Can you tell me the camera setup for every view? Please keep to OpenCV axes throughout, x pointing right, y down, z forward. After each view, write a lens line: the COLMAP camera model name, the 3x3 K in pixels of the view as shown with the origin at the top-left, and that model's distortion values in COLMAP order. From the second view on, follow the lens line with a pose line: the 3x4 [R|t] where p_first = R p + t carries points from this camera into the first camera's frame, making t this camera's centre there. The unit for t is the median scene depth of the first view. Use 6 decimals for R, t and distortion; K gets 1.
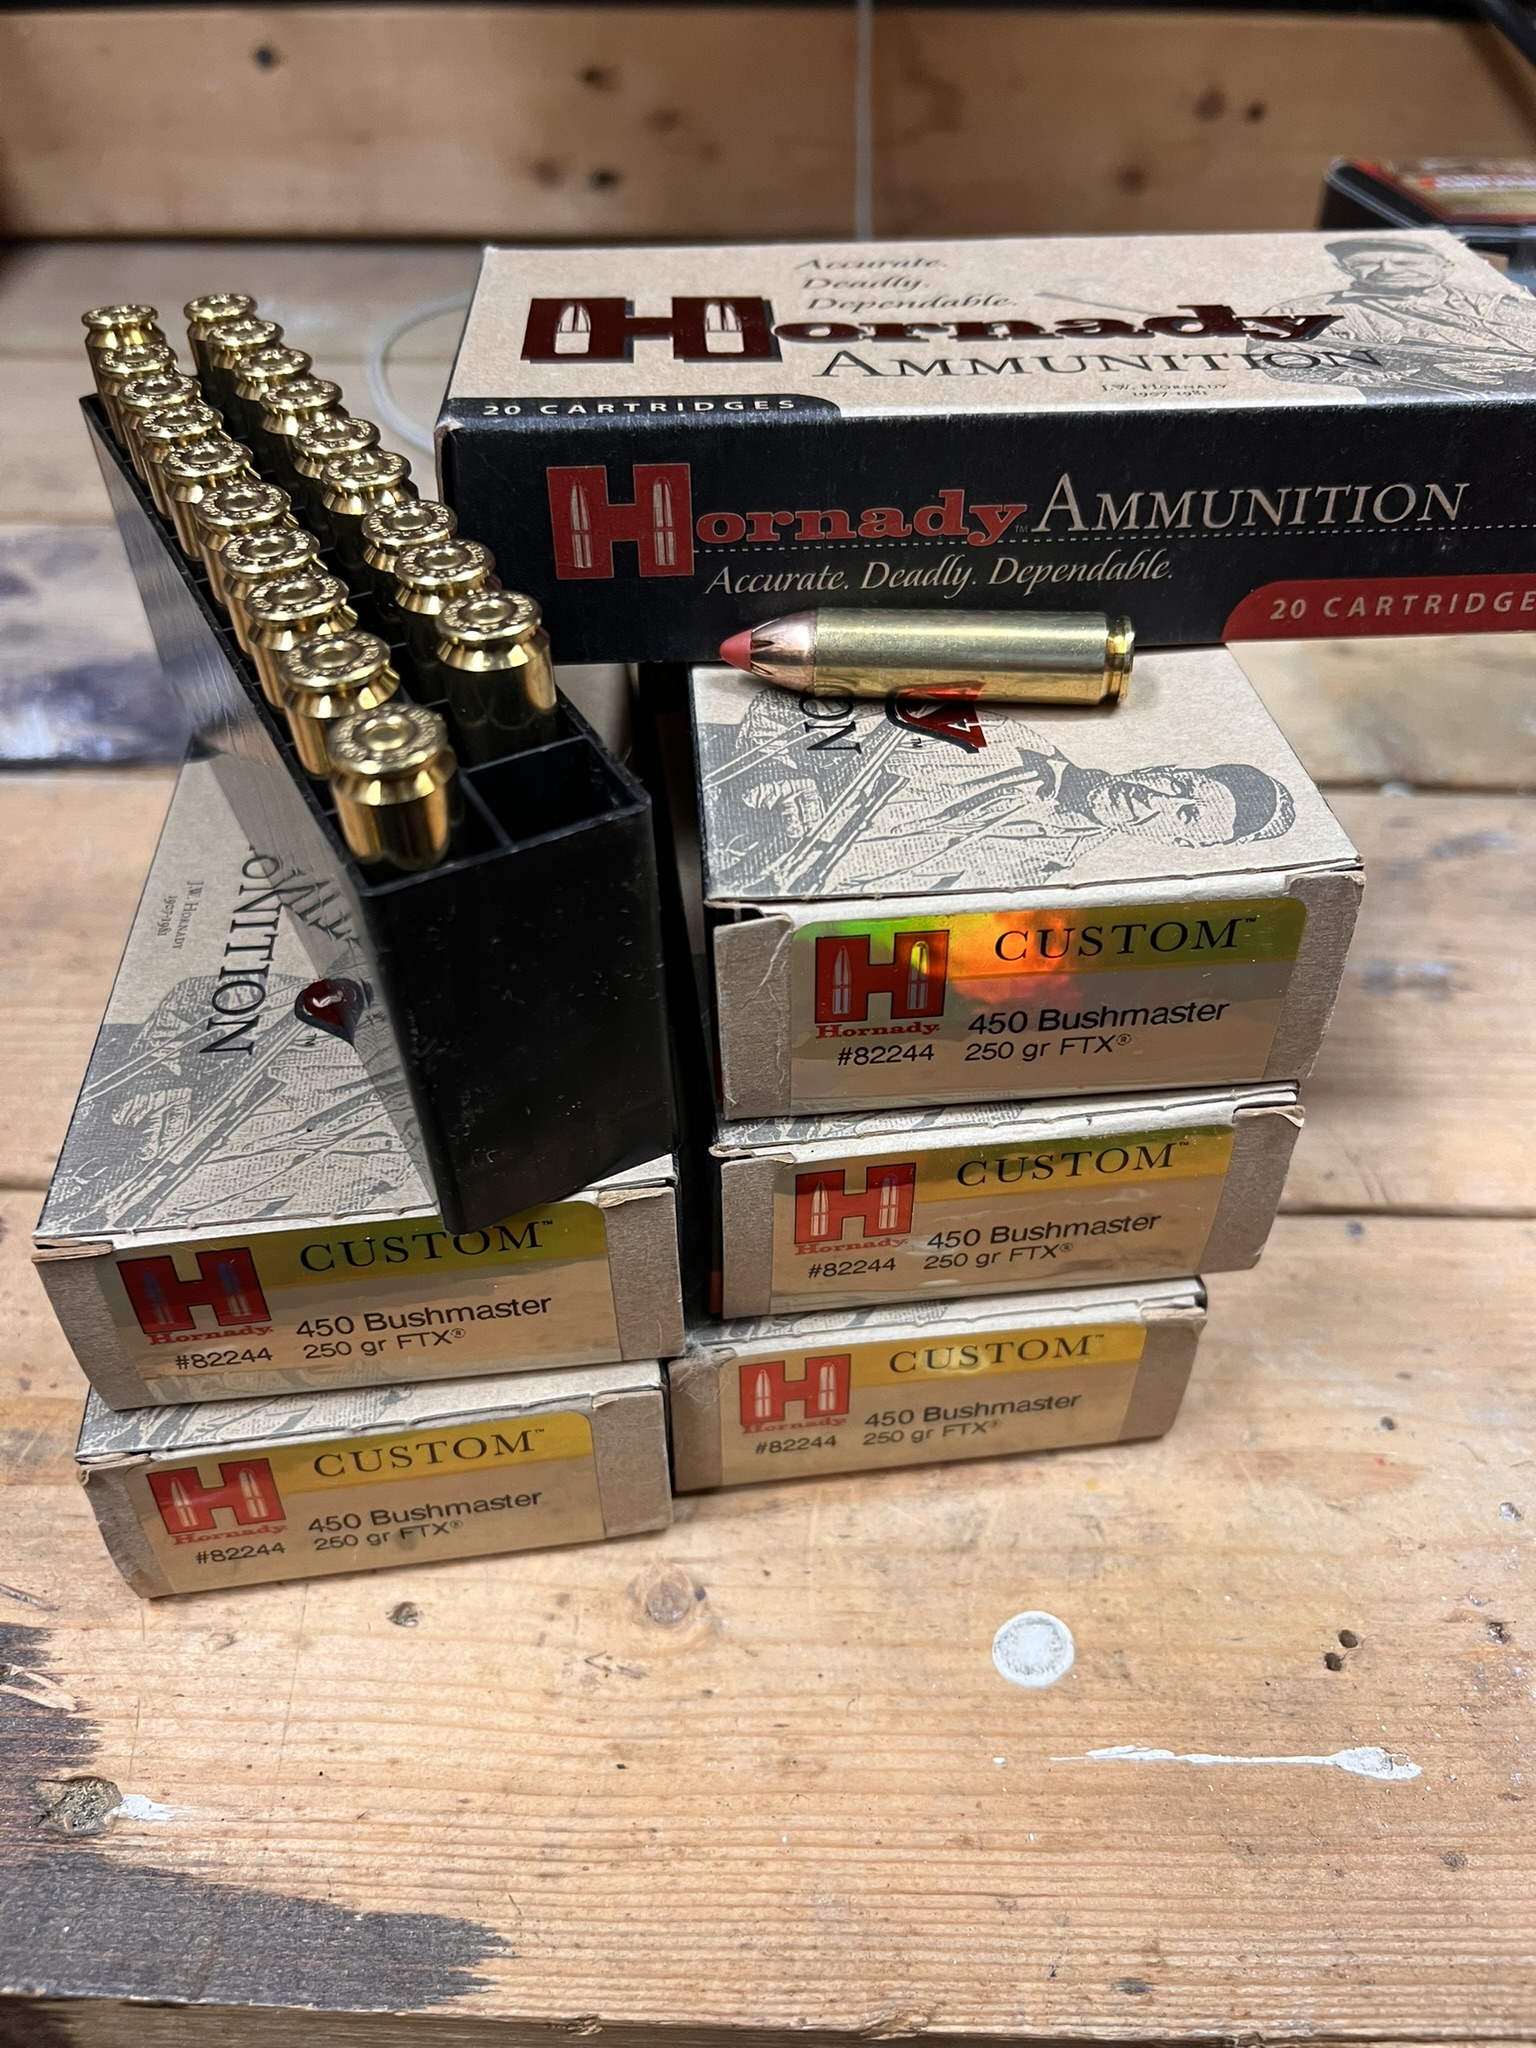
lens RADIAL K [[1632.1, 0, 768.0], [0, 1632.1, 1024.0], [0, 0, 1]] dist [0.009166, -0.029259]
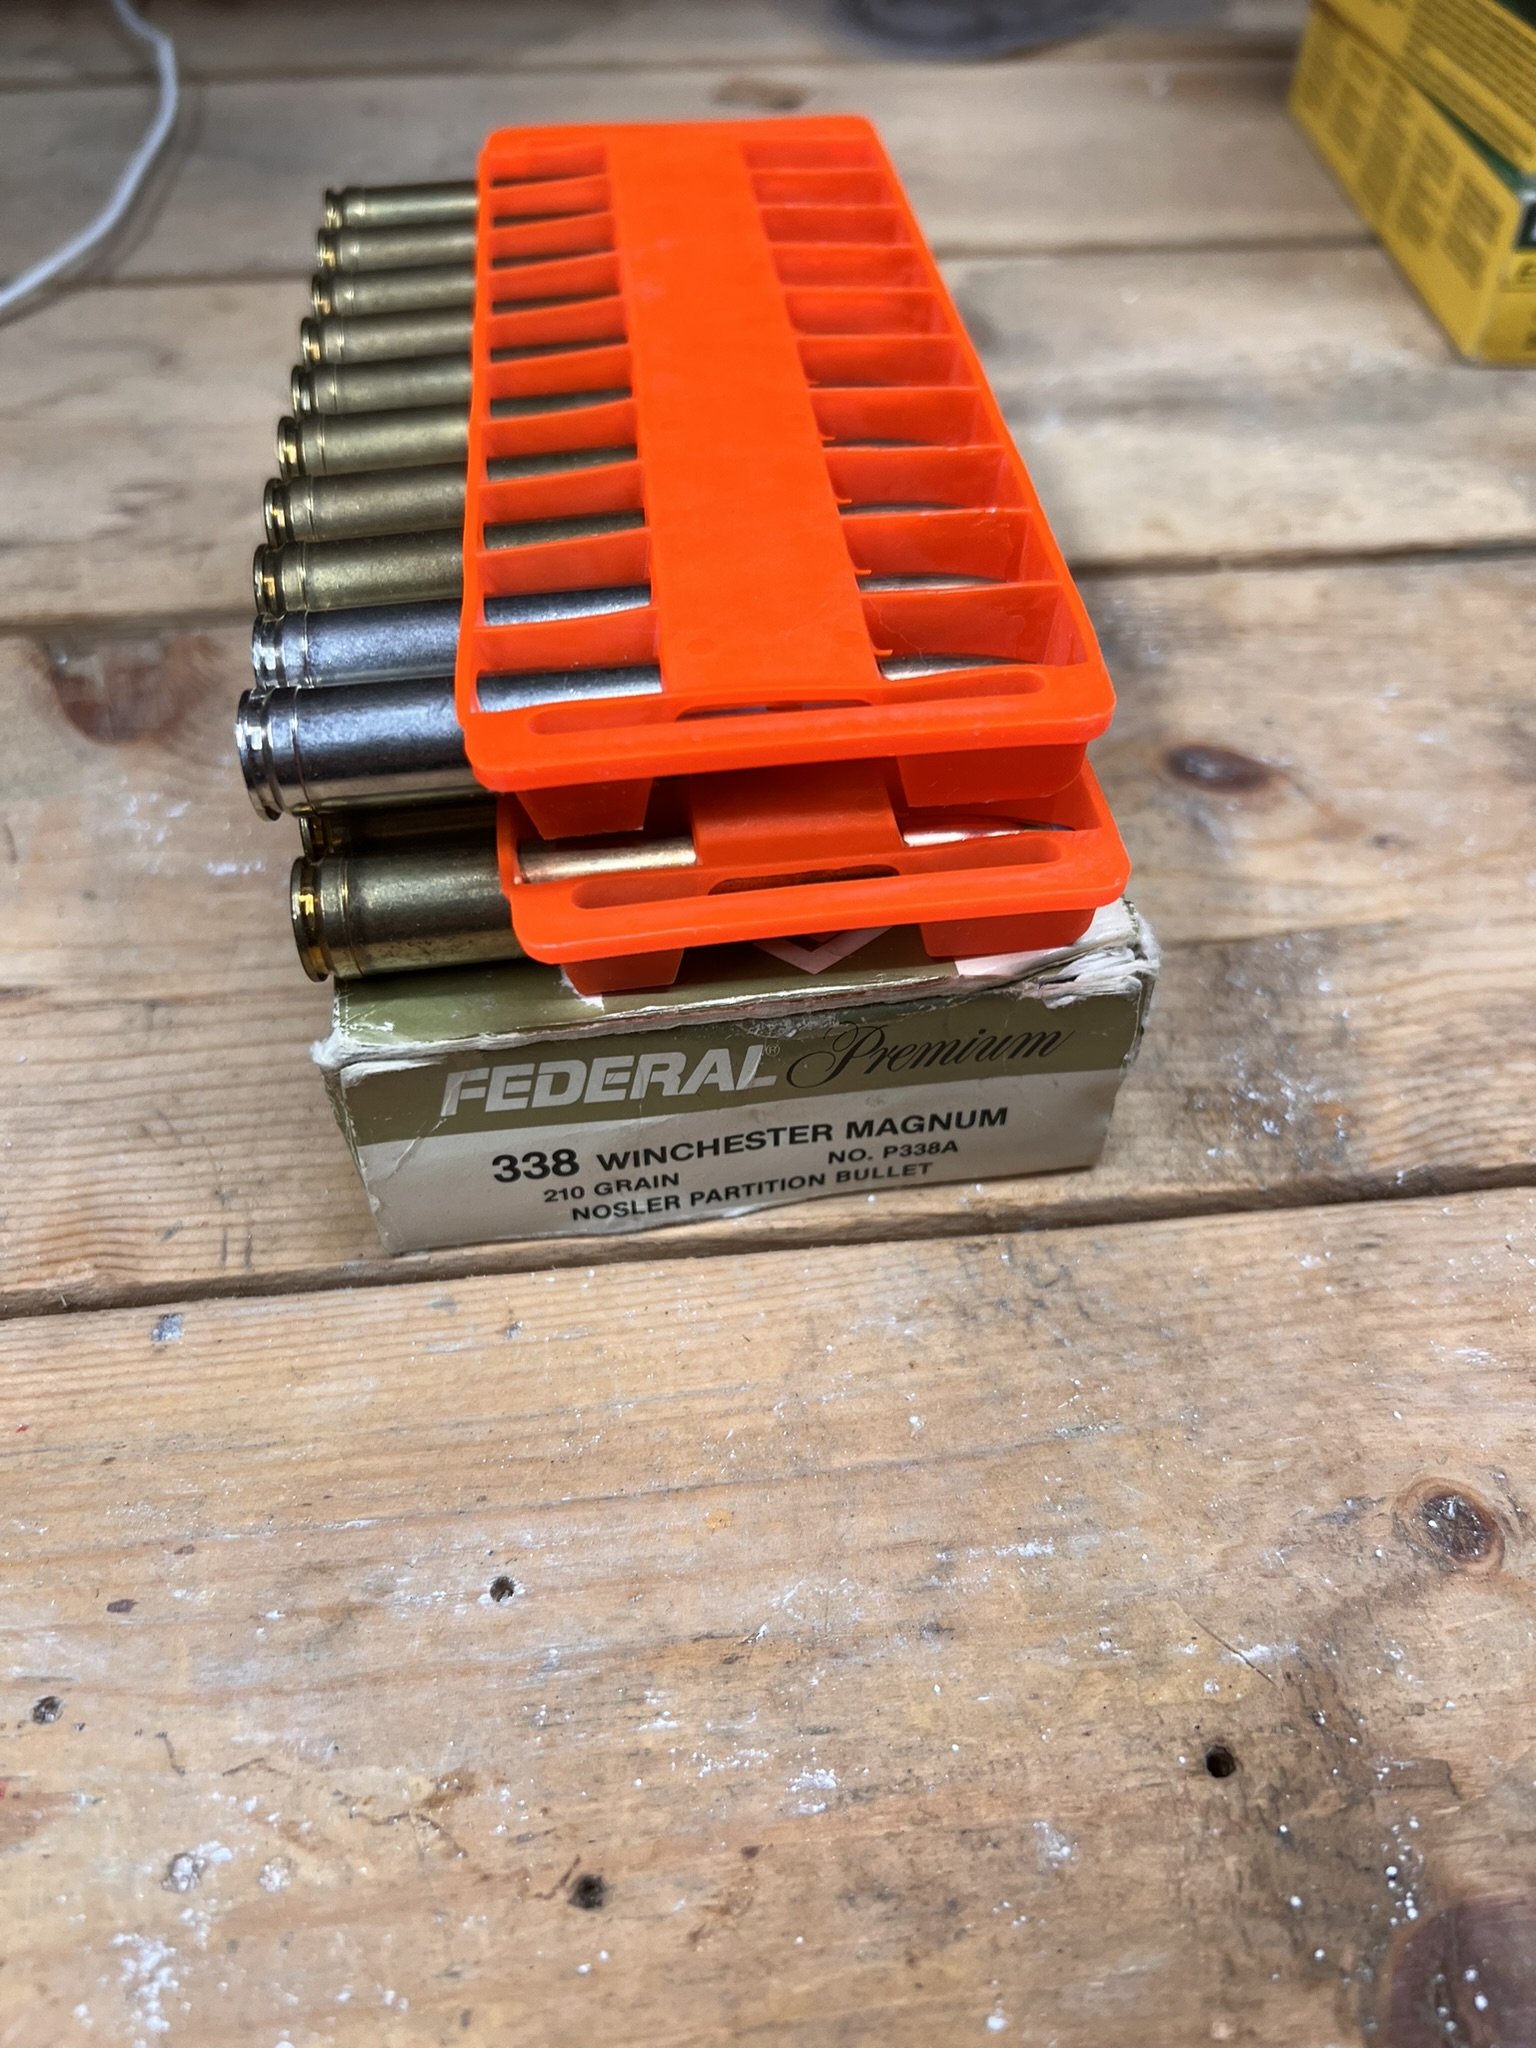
lens RADIAL K [[1633.7, 0, 768.0], [0, 1633.7, 1024.0], [0, 0, 1]] dist [-0.004549, -0.025788]
pose [[0.990160, -0.089198, 0.107833, 0.686783], [0.078920, 0.992238, 0.096098, -0.039829], [-0.115567, -0.086642, 0.989514, 0.479146]]
